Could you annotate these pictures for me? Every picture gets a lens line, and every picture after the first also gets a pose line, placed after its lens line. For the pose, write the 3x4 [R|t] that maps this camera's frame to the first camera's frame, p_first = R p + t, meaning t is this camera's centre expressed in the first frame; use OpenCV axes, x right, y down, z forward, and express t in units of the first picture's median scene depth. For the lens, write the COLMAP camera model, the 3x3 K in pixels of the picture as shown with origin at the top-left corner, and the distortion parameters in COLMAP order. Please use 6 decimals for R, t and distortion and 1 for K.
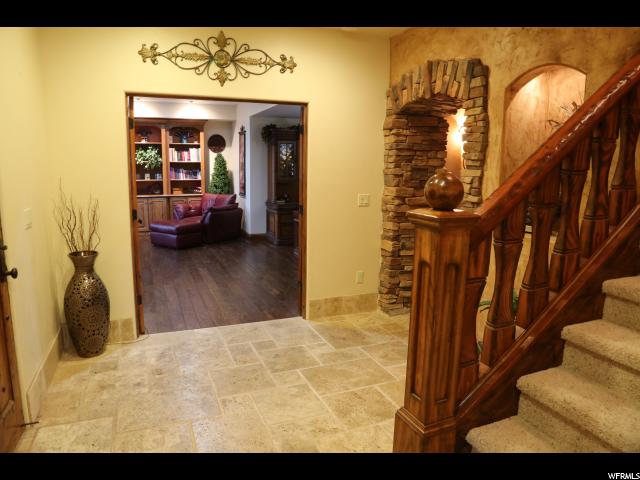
lens RADIAL K [[427.3, 0, 316.8], [0, 427.3, 241.4], [0, 0, 1]] dist [-0.087362, 0.013833]
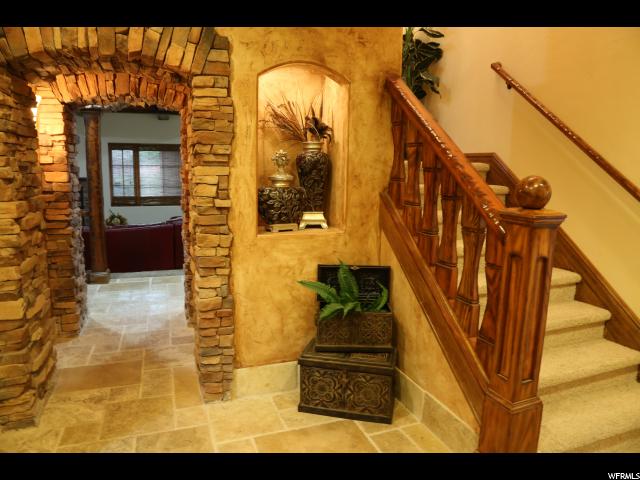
lens RADIAL K [[427.3, 0, 318.6], [0, 427.3, 237.4], [0, 0, 1]] dist [-0.087362, 0.013833]
pose [[0.041561, -0.161031, 0.986074, -0.445772], [0.156731, 0.975759, 0.152740, -0.139545], [-0.986766, 0.148200, 0.065792, 0.817247]]
